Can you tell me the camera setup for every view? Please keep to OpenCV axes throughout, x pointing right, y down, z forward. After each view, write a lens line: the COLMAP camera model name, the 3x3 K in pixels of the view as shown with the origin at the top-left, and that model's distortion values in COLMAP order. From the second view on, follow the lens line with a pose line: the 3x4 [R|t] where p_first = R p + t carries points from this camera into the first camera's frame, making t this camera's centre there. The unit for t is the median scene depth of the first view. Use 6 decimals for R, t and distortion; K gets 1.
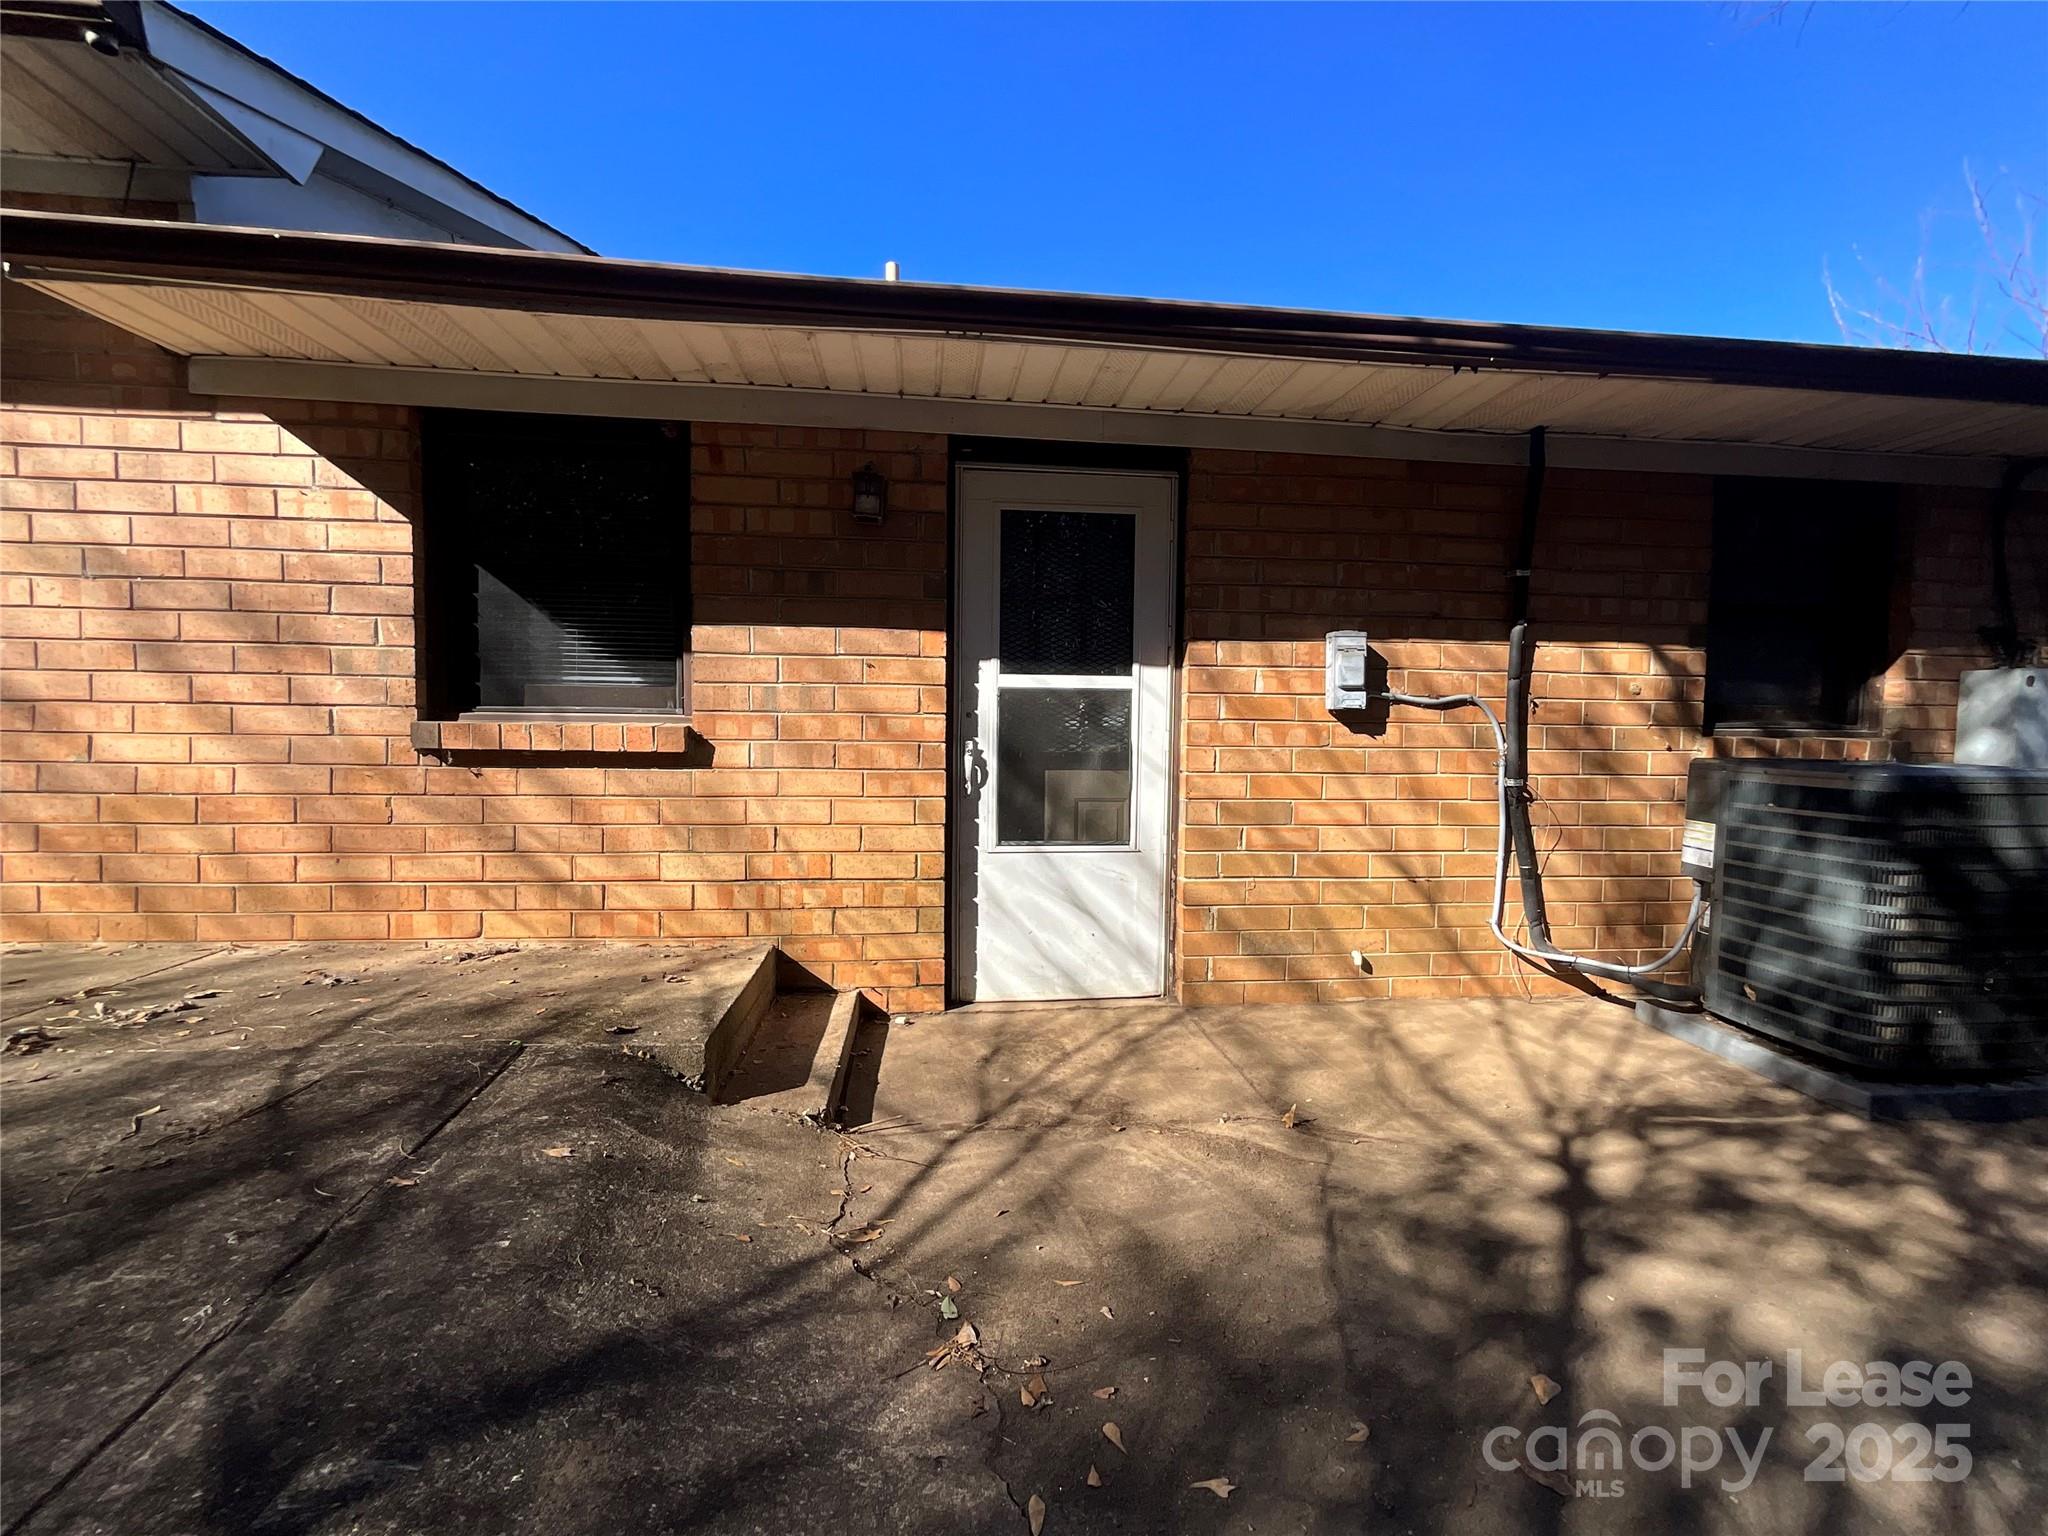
lens RADIAL K [[825.2, 0, 1035.4], [0, 825.2, 769.9], [0, 0, 1]] dist [-0.000523, 0.000197]
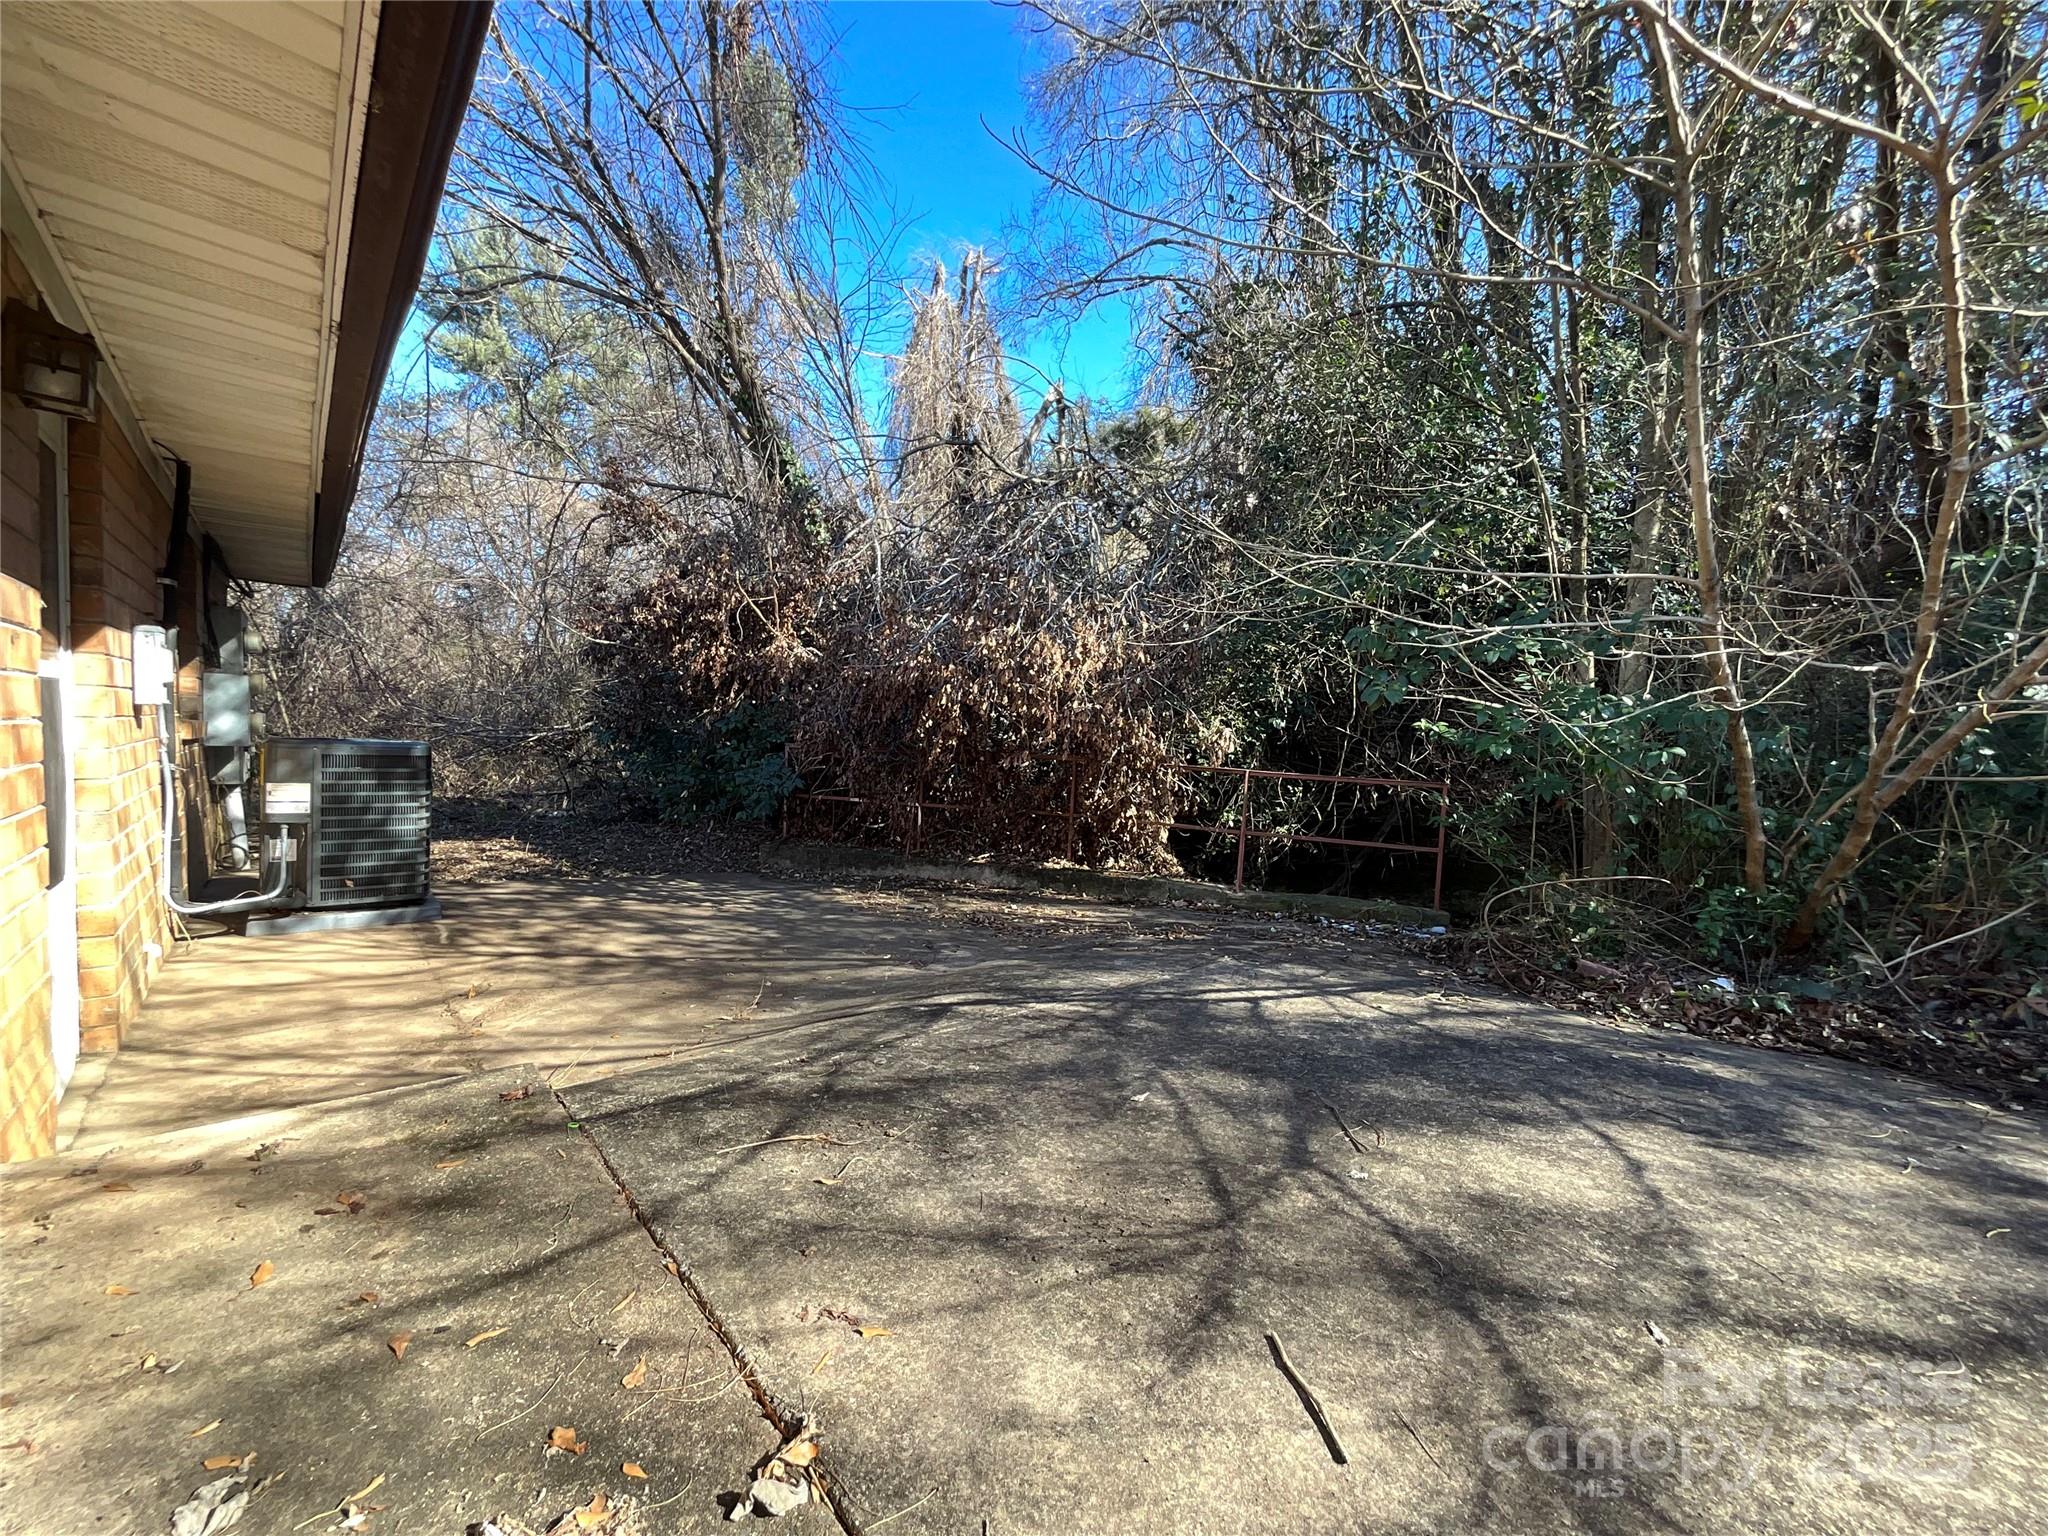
lens RADIAL K [[825.2, 0, 1035.4], [0, 825.2, 769.9], [0, 0, 1]] dist [-0.000523, 0.000197]
pose [[-0.585019, -0.068873, 0.808090, -1.455933], [-0.005670, 0.996711, 0.080844, -0.109768], [-0.811000, 0.042714, -0.583485, 0.995100]]
